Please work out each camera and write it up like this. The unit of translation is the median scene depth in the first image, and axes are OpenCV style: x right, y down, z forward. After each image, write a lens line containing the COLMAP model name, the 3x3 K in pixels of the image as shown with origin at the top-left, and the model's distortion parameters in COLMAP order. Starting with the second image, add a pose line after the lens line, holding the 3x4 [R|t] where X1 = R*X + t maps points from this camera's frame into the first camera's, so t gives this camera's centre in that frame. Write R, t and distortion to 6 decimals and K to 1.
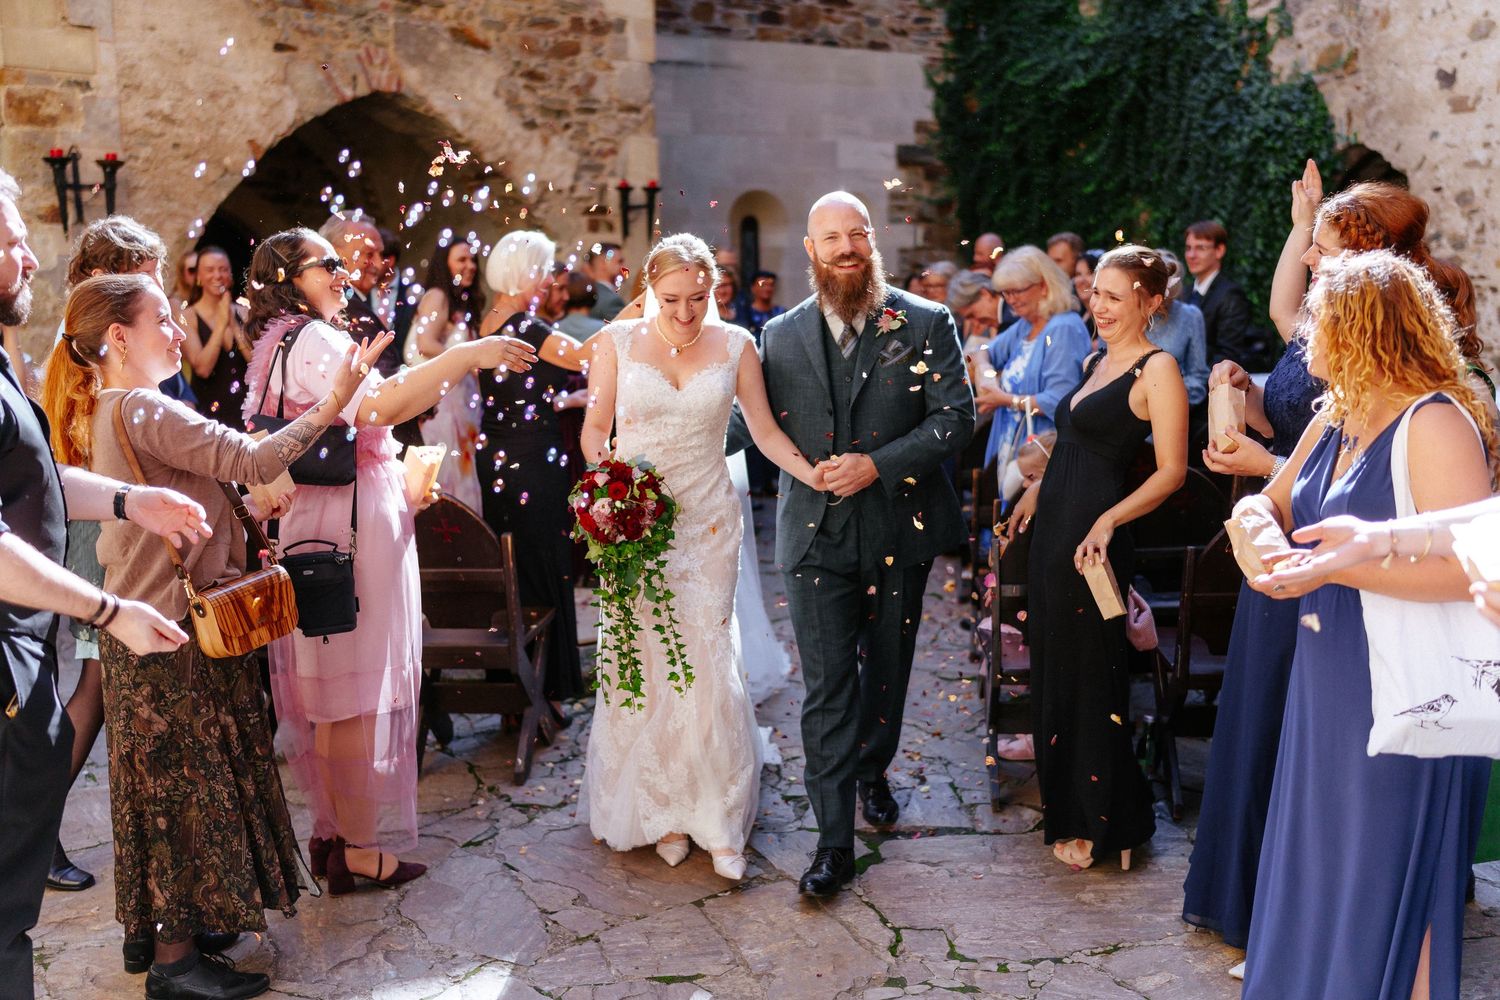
lens RADIAL K [[1490.2, 0, 742.6], [0, 1490.2, 512.6], [0, 0, 1]] dist [0.004596, 0.000000]
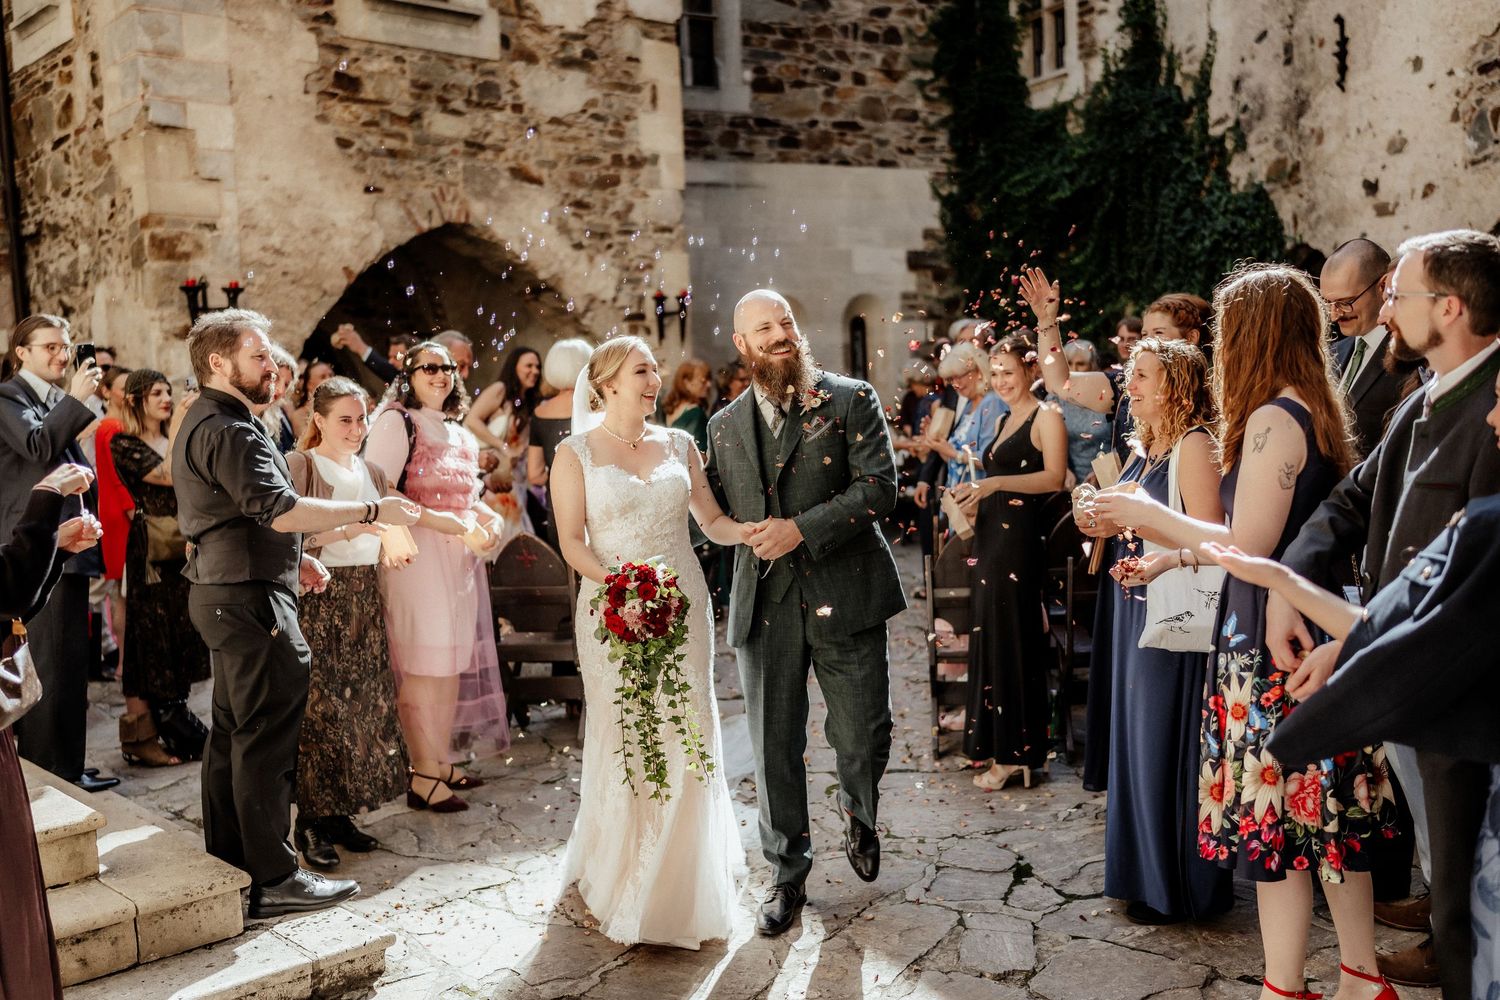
lens RADIAL K [[1494.8, 0, 756.0], [0, 1494.8, 492.7], [0, 0, 1]] dist [0.007658, 0.000000]
pose [[0.999580, -0.020835, -0.020127, 0.015364], [0.019214, 0.996795, -0.077659, 0.023905], [0.021681, 0.077240, 0.996777, -0.140051]]
